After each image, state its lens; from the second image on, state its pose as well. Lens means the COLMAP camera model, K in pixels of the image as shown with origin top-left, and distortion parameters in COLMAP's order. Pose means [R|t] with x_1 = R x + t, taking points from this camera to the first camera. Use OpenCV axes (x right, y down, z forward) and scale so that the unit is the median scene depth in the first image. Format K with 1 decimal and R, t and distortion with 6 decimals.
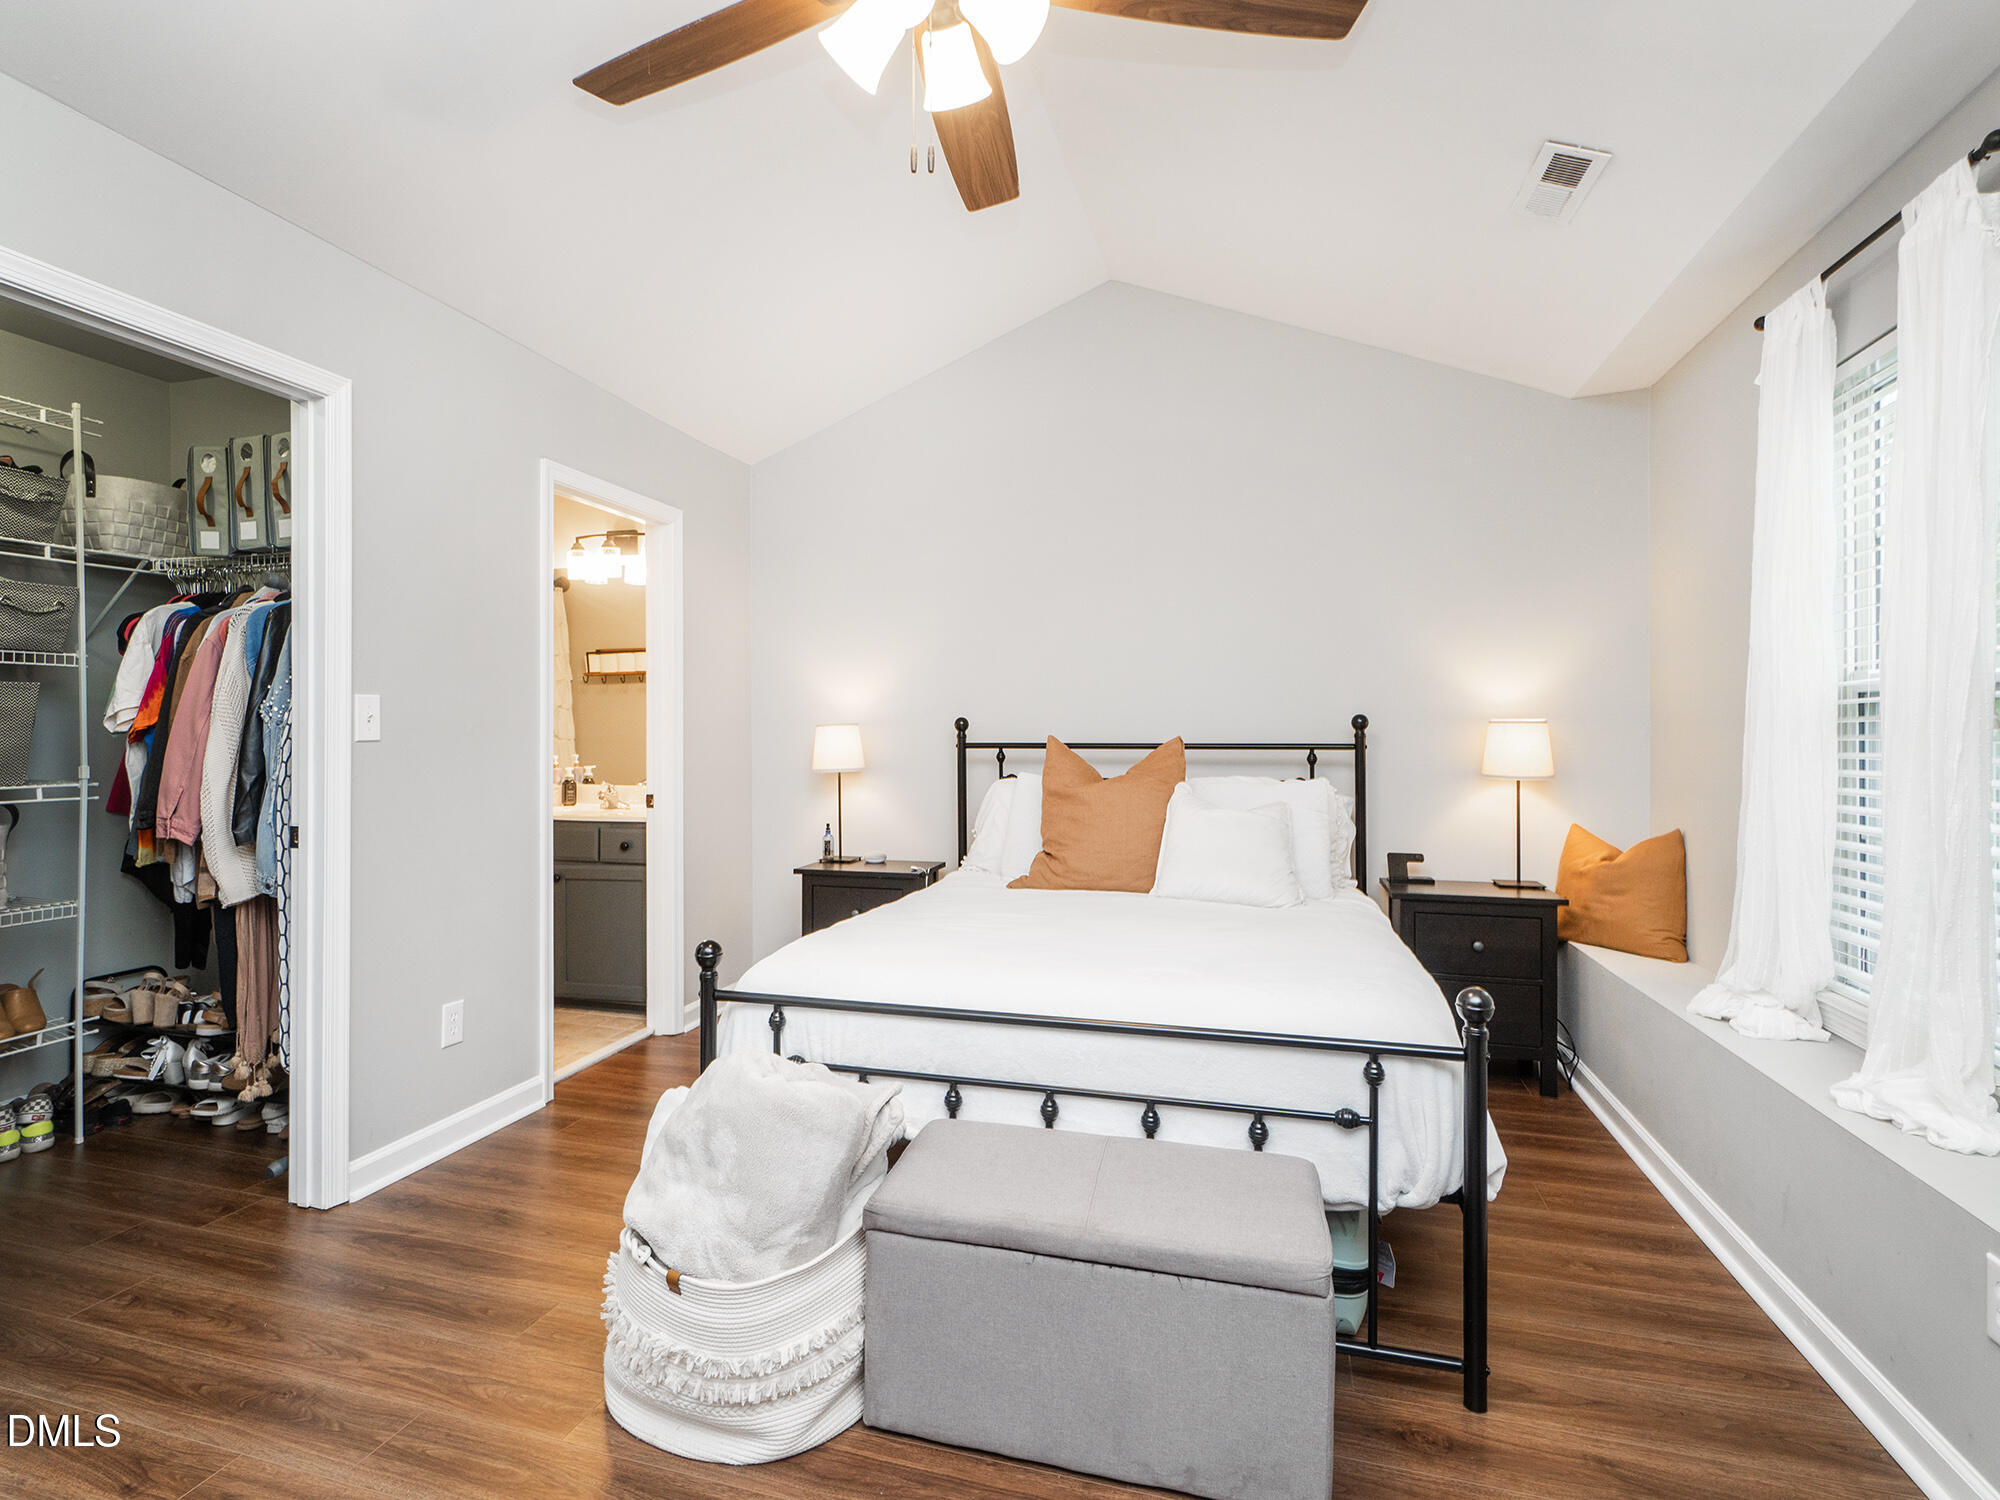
lens RADIAL K [[1015.3, 0, 1014.9], [0, 1015.3, 736.5], [0, 0, 1]] dist [0.005017, -0.000729]
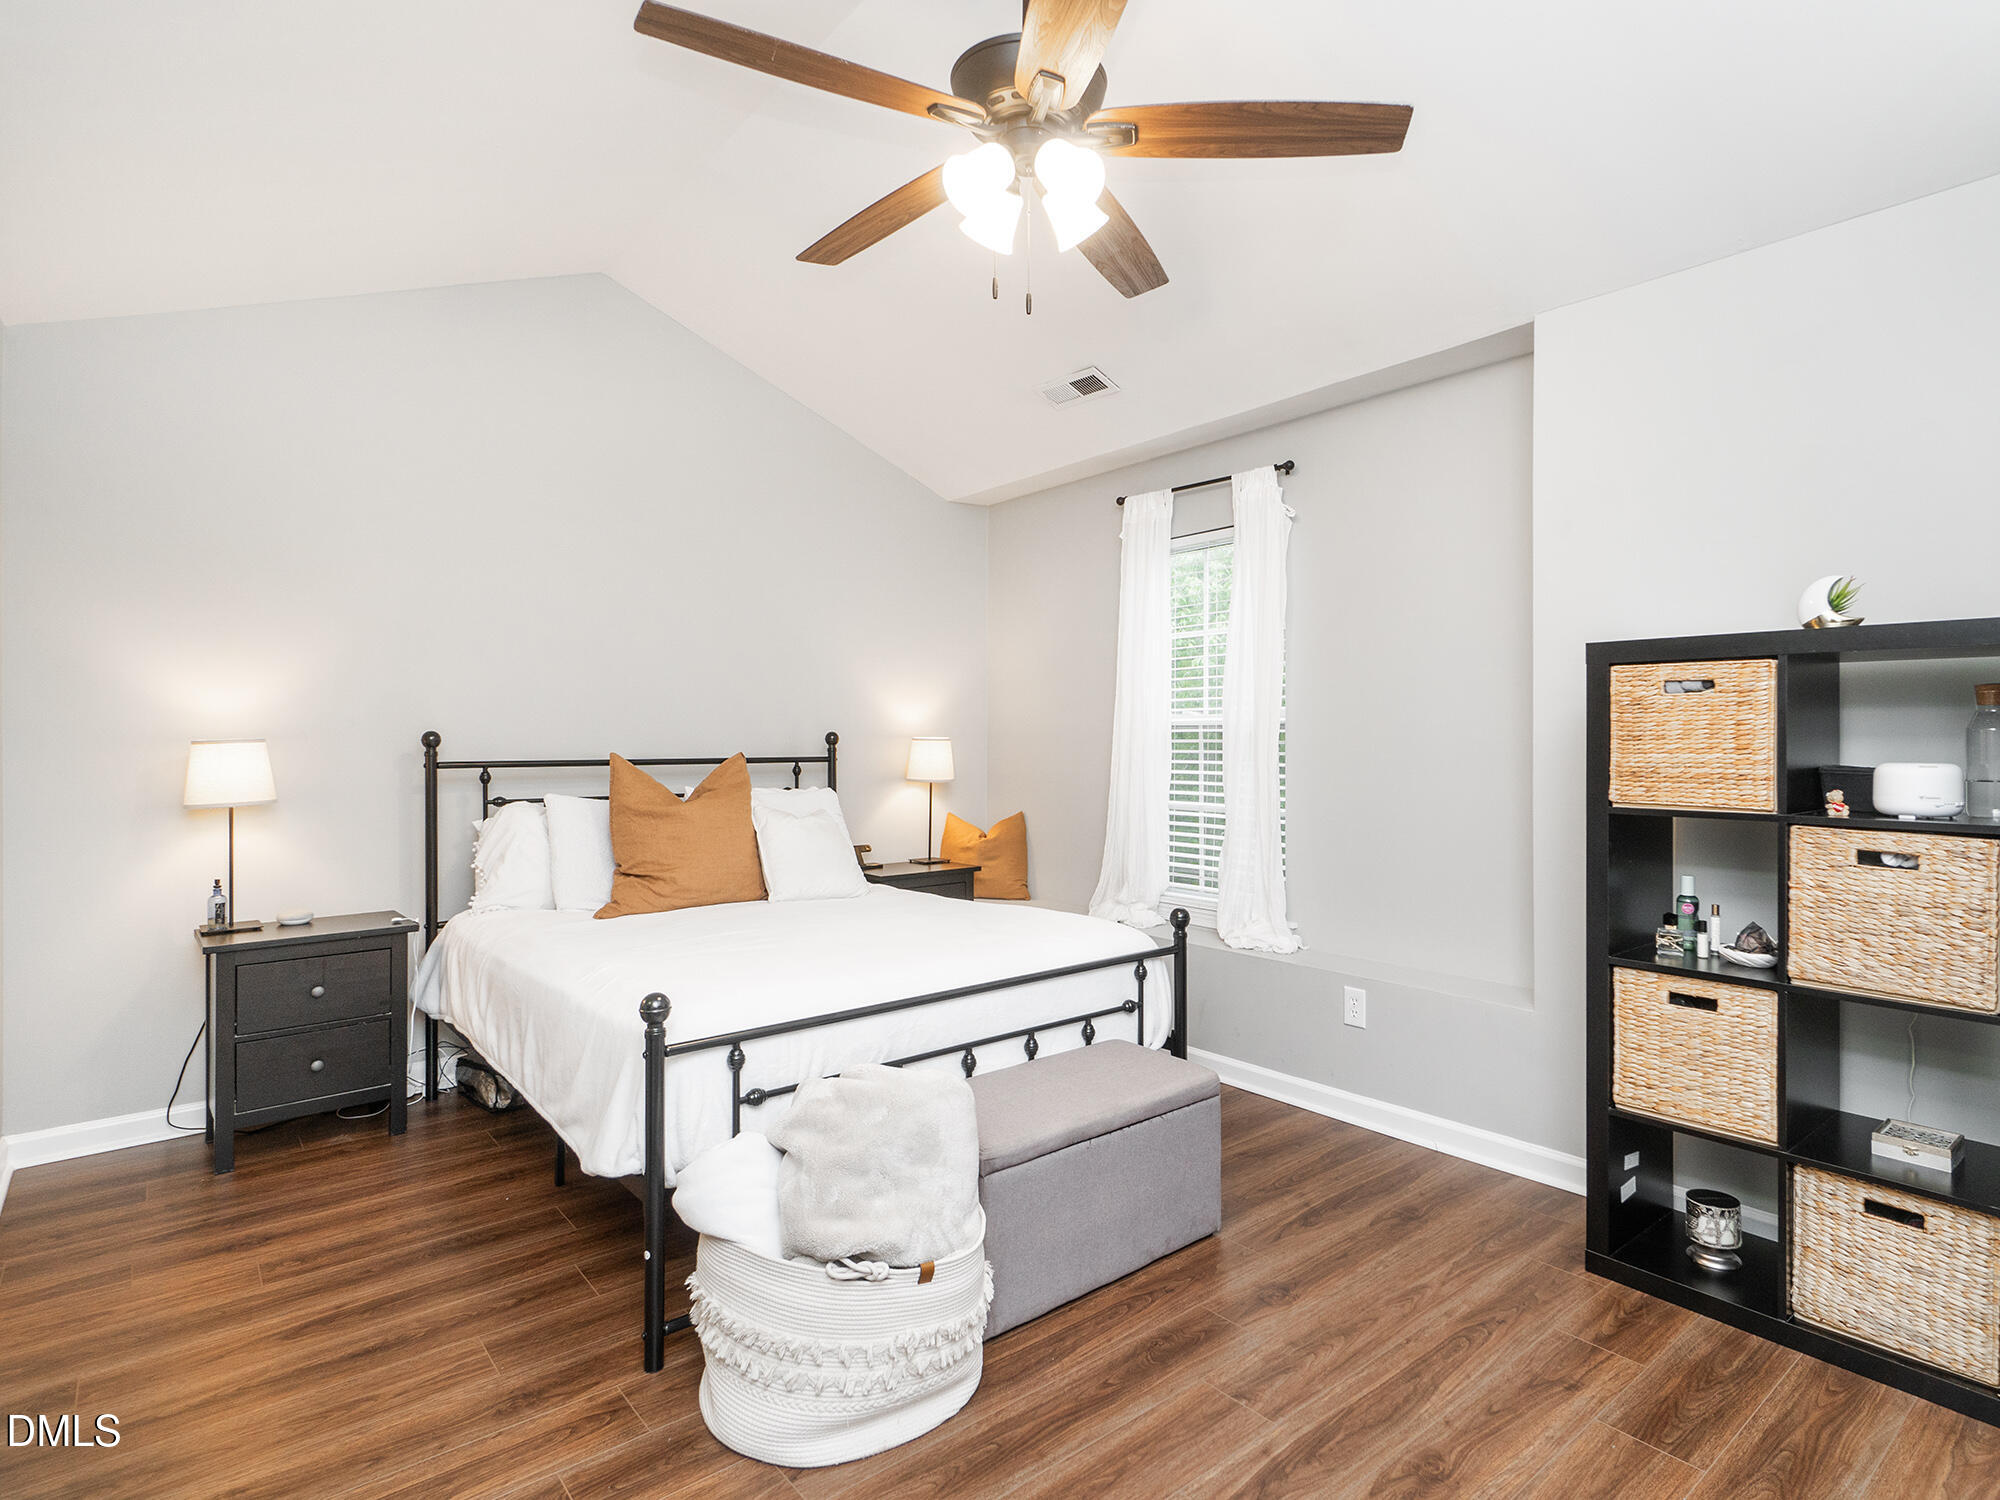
lens RADIAL K [[1015.3, 0, 1069.4], [0, 1015.3, 737.4], [0, 0, 1]] dist [0.005017, -0.000729]
pose [[0.539398, 0.001758, 0.842049, -0.548052], [0.002138, 0.999992, -0.003457, -0.011490], [-0.842049, 0.003665, 0.539389, 0.138273]]
